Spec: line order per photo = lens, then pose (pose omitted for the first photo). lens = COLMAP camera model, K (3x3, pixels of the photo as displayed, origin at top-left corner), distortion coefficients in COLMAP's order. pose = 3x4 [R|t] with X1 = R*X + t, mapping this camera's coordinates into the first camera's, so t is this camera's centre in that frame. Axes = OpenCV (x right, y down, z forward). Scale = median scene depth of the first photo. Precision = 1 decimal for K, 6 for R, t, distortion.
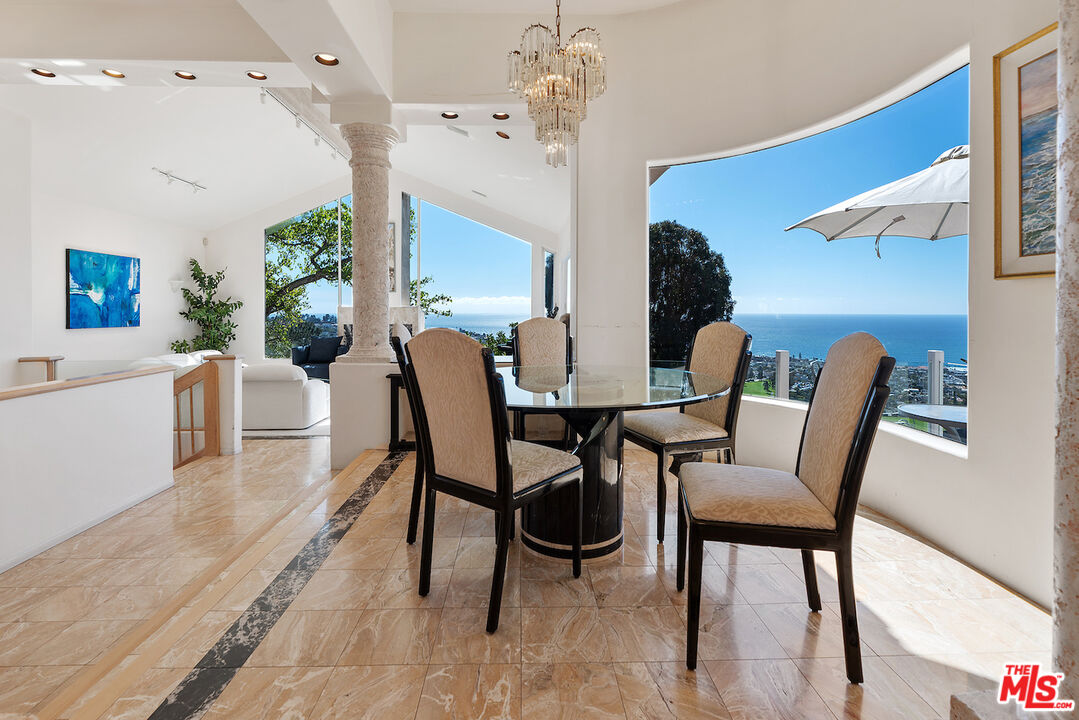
lens RADIAL K [[514.1, 0, 500.0], [0, 514.1, 317.5], [0, 0, 1]] dist [-0.005745, 0.000107]
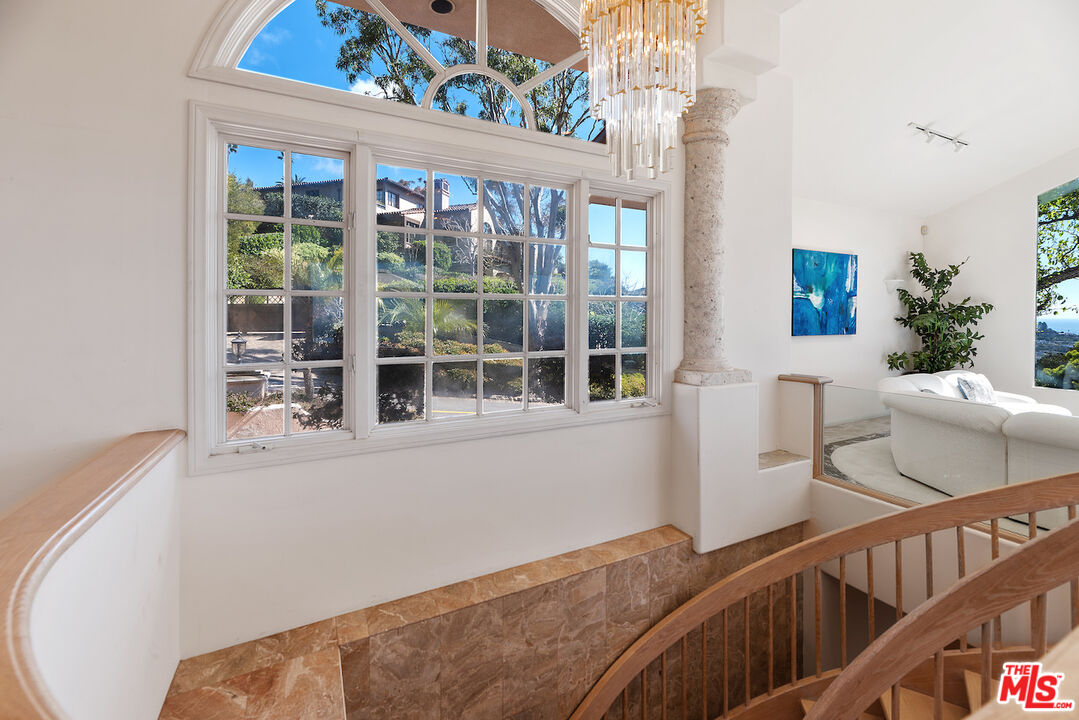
lens RADIAL K [[478.3, 0, 513.5], [0, 478.3, 314.4], [0, 0, 1]] dist [0.003982, -0.000006]
pose [[0.406129, -0.002809, -0.913811, -0.211009], [-0.012368, 0.999887, -0.008570, -0.002213], [0.913732, 0.014783, 0.406048, 0.156606]]
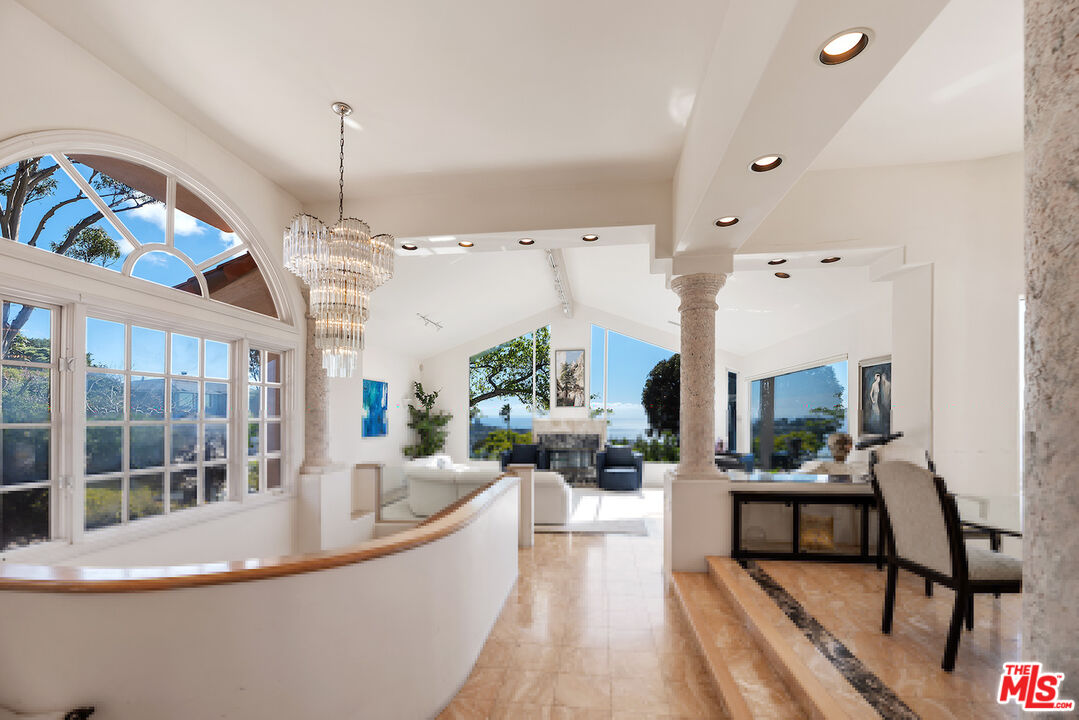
lens RADIAL K [[428.4, 0, 541.7], [0, 428.4, 415.3], [0, 0, 1]] dist [-0.000081, 0.000022]
pose [[0.986606, -0.005207, -0.163038, -0.147176], [0.002279, 0.999833, -0.018143, -0.012691], [0.163105, 0.017528, 0.986453, -0.002964]]
